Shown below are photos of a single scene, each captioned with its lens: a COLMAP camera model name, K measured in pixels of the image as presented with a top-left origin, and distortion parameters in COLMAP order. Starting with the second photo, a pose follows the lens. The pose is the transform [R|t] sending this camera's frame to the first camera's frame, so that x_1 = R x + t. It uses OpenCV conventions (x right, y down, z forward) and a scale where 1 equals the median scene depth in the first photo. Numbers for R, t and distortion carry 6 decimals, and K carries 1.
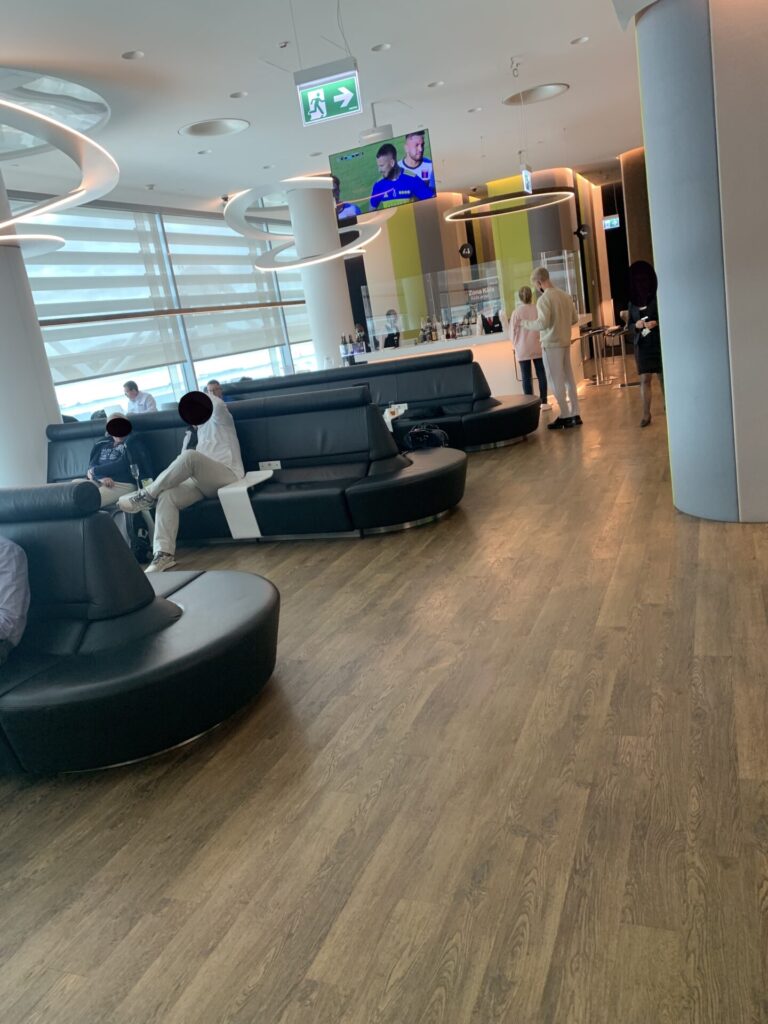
lens RADIAL K [[791.8, 0, 393.9], [0, 791.8, 512.6], [0, 0, 1]] dist [0.006364, 0.001199]
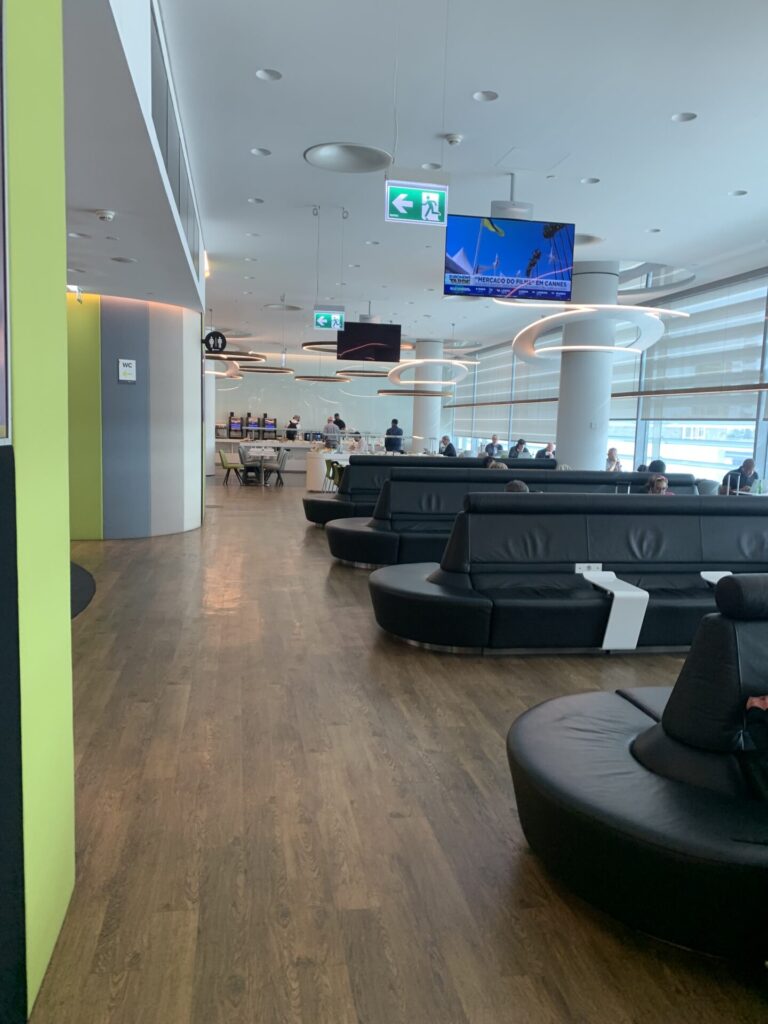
lens RADIAL K [[791.8, 0, 390.7], [0, 791.8, 512.6], [0, 0, 1]] dist [0.006364, 0.001199]
pose [[-0.841526, 0.199377, -0.502079, 0.513218], [-0.023591, 0.914953, 0.402871, -0.567185], [0.539702, 0.350871, -0.765253, 1.849449]]
